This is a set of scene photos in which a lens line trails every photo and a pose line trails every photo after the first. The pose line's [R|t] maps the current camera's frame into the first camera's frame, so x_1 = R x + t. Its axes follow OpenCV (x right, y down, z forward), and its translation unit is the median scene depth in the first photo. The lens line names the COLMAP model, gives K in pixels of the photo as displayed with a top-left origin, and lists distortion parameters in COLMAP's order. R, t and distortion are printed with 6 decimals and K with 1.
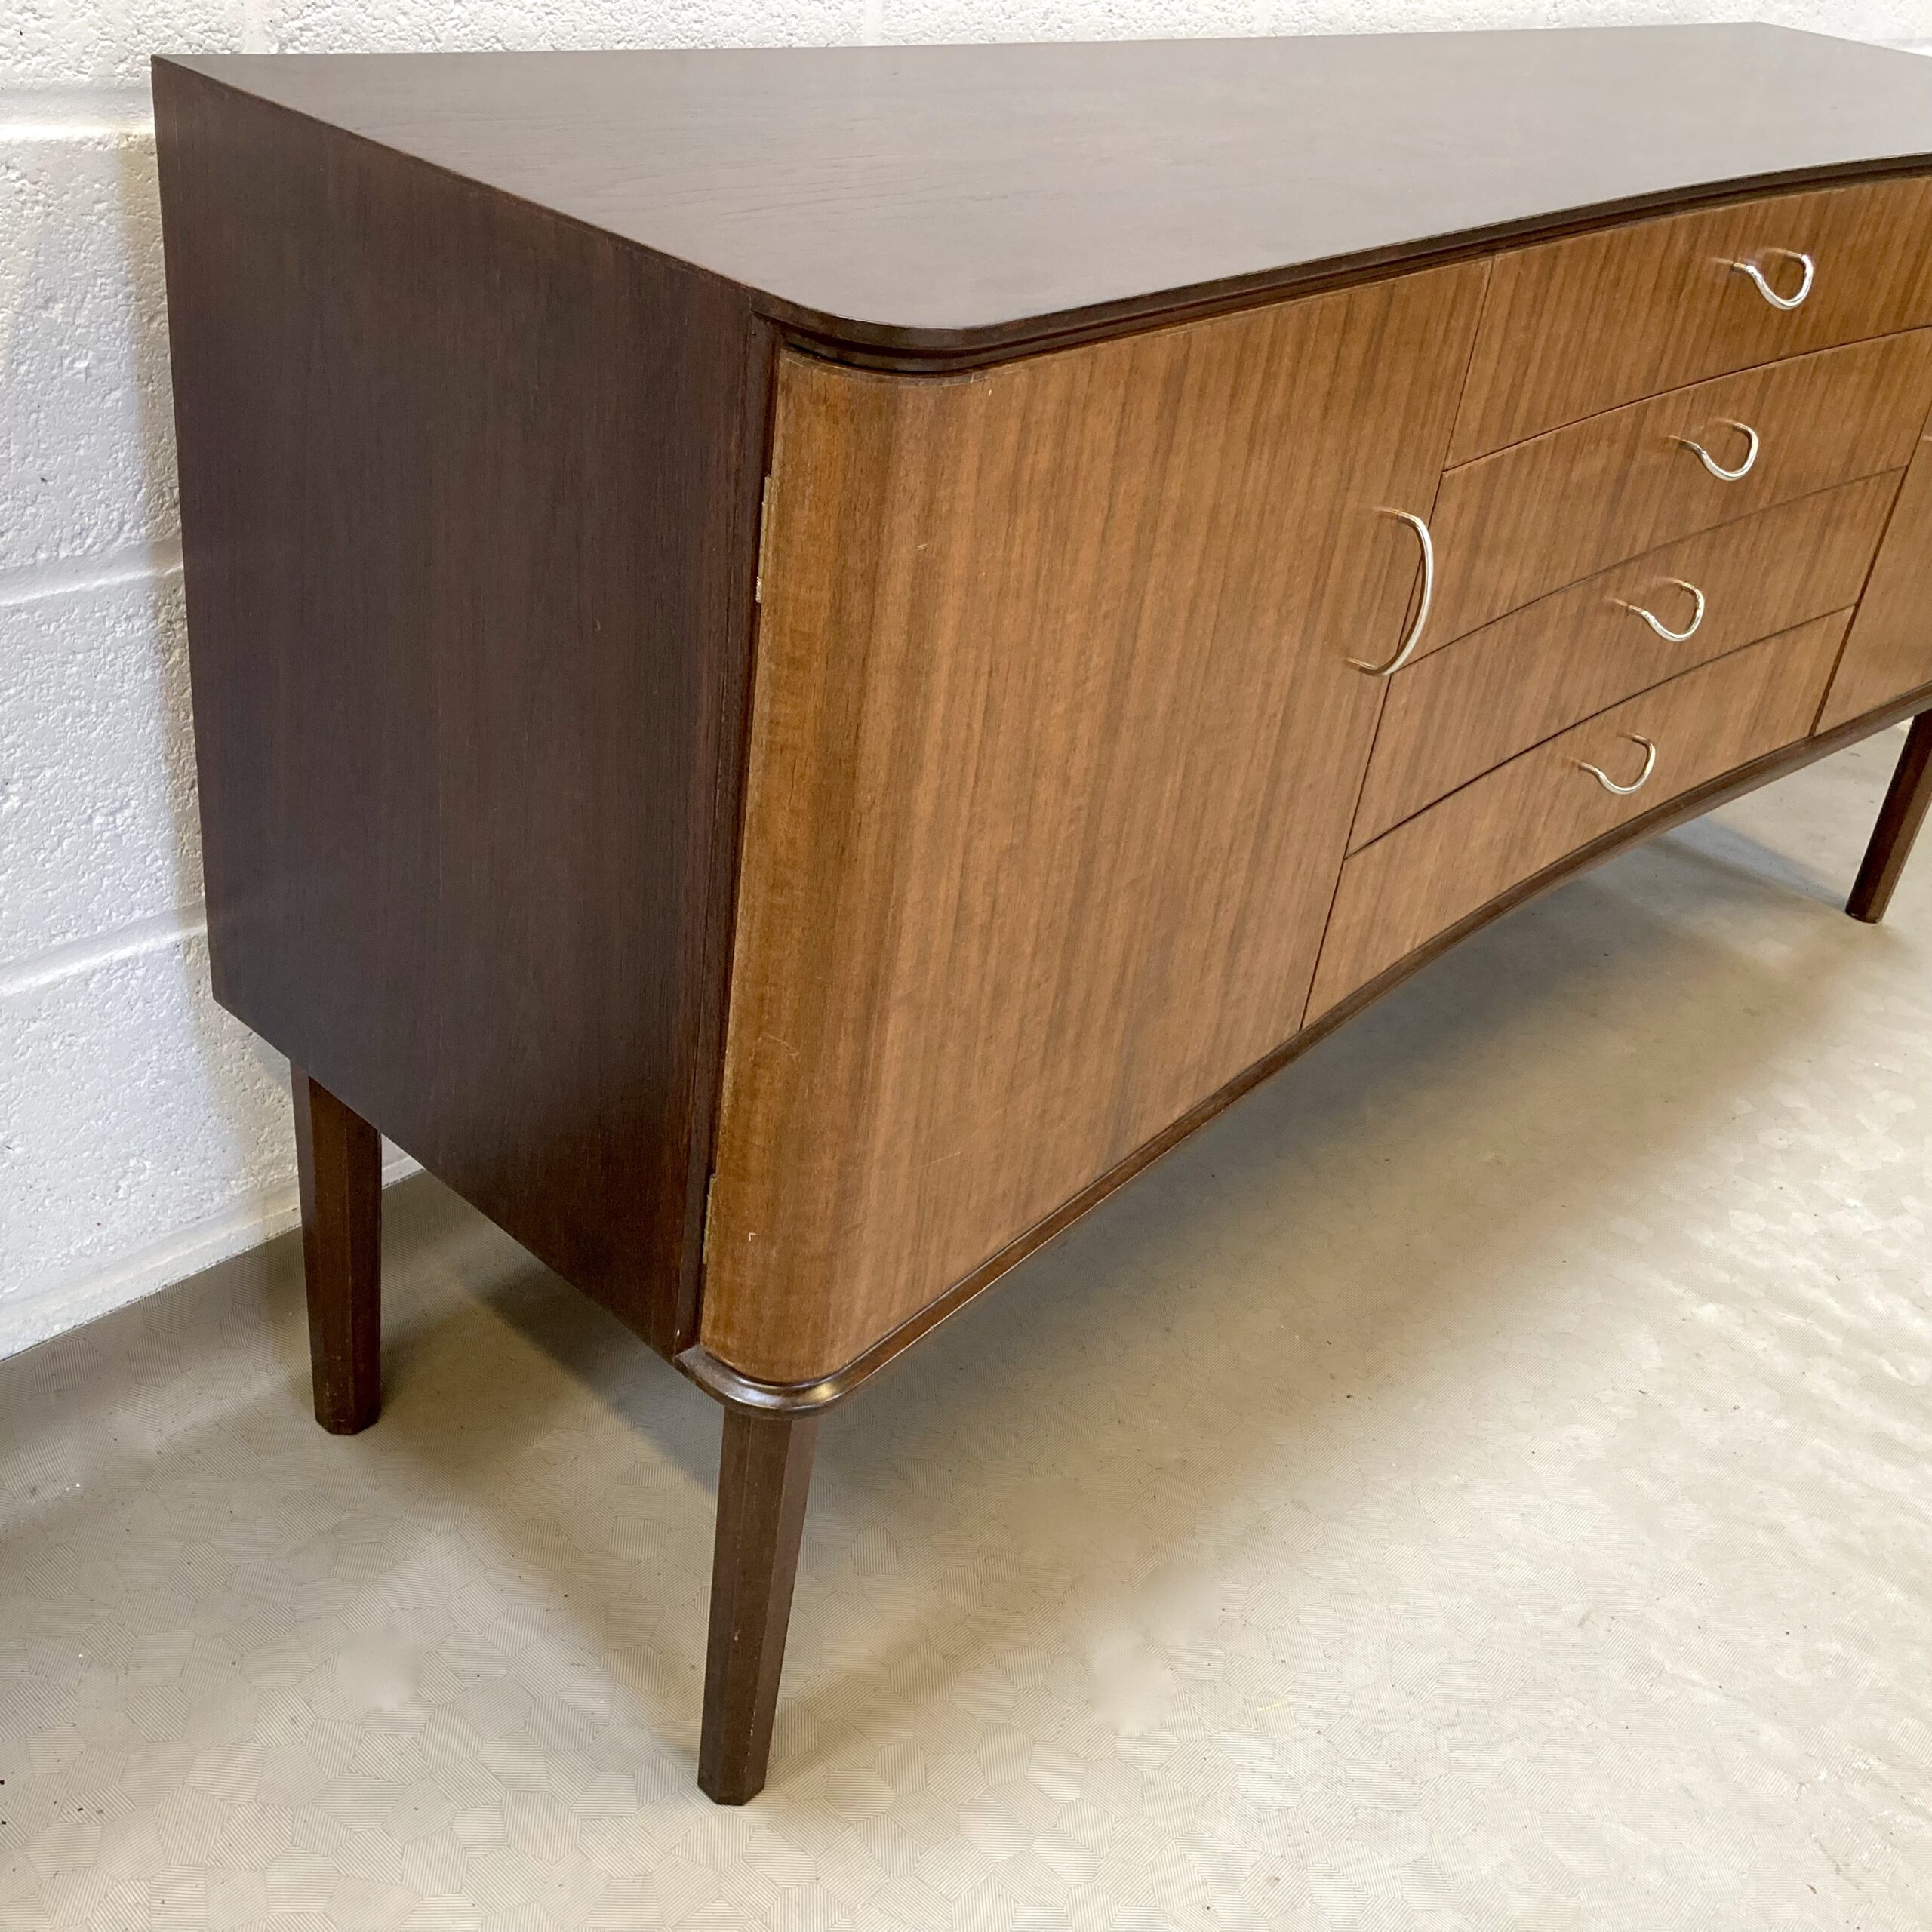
lens RADIAL K [[2118.7, 0, 966.0], [0, 2118.7, 966.0], [0, 0, 1]] dist [0.013347, 0.017678]
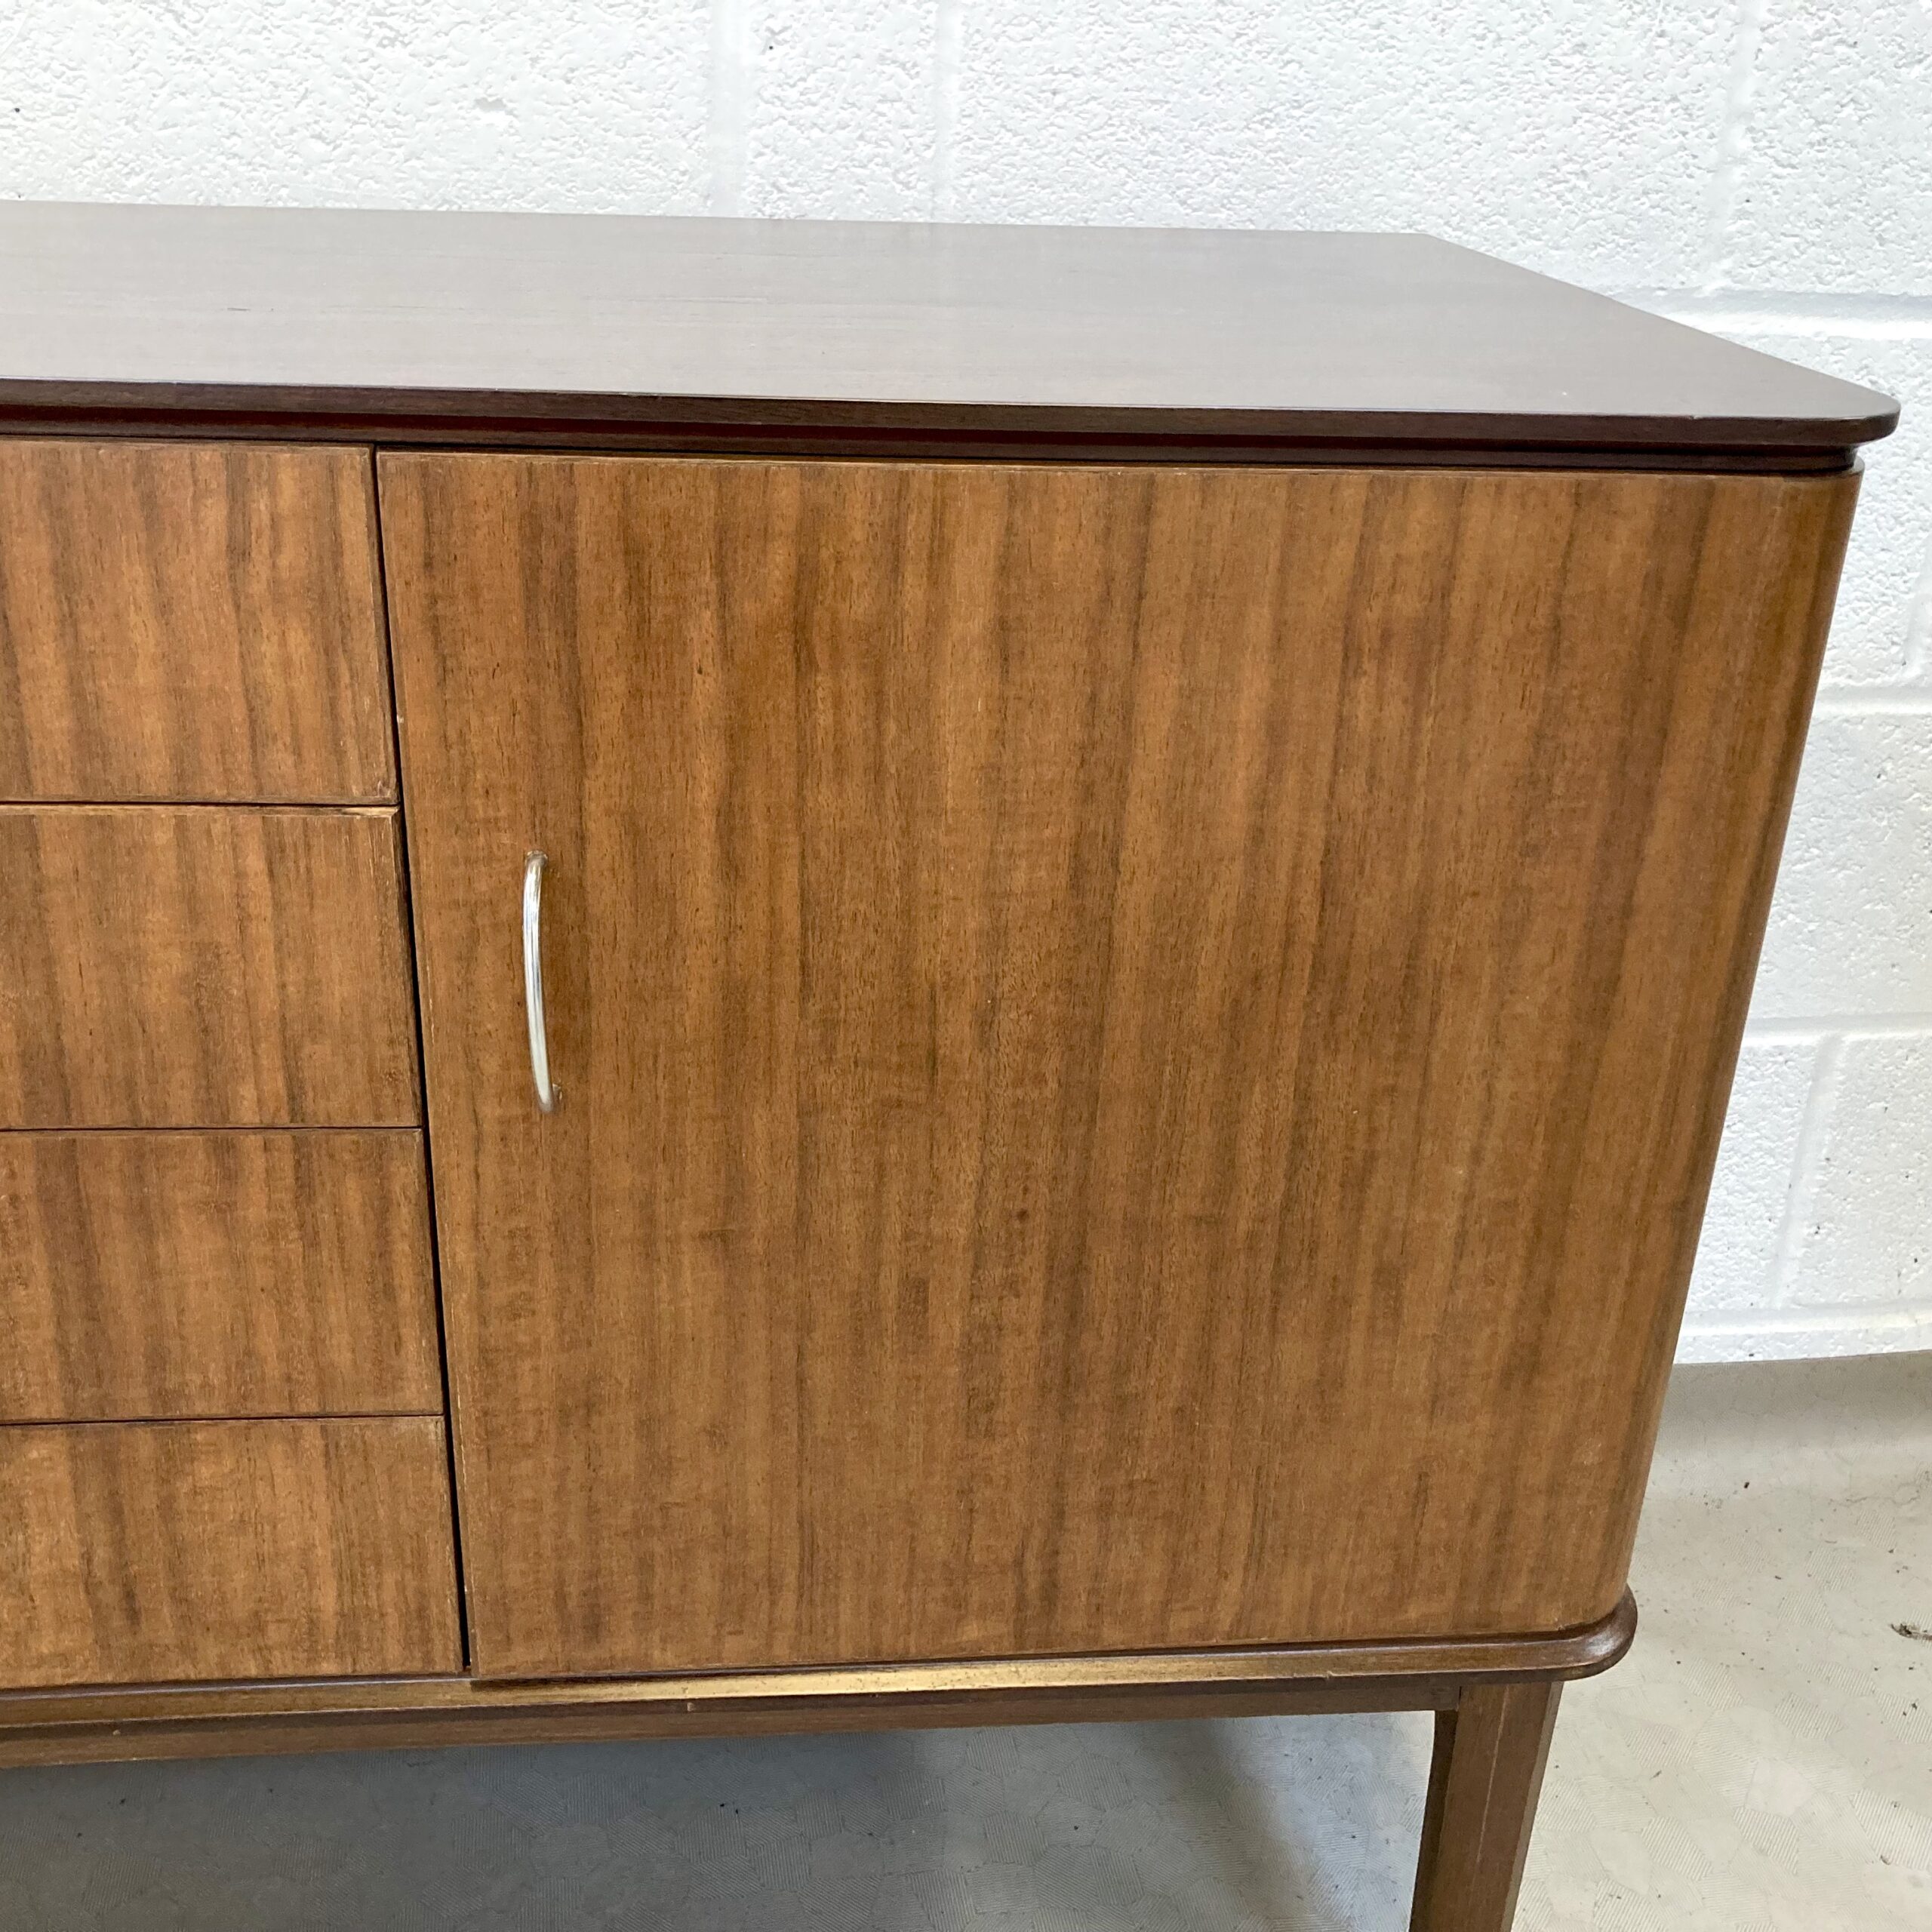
lens RADIAL K [[2176.9, 0, 994.3], [0, 2176.9, 922.4], [0, 0, 1]] dist [0.076483, -0.211639]
pose [[0.782354, 0.162993, -0.601129, 1.226855], [-0.269299, 0.958794, -0.090514, -0.415199], [0.561606, 0.232697, 0.794009, 1.114337]]
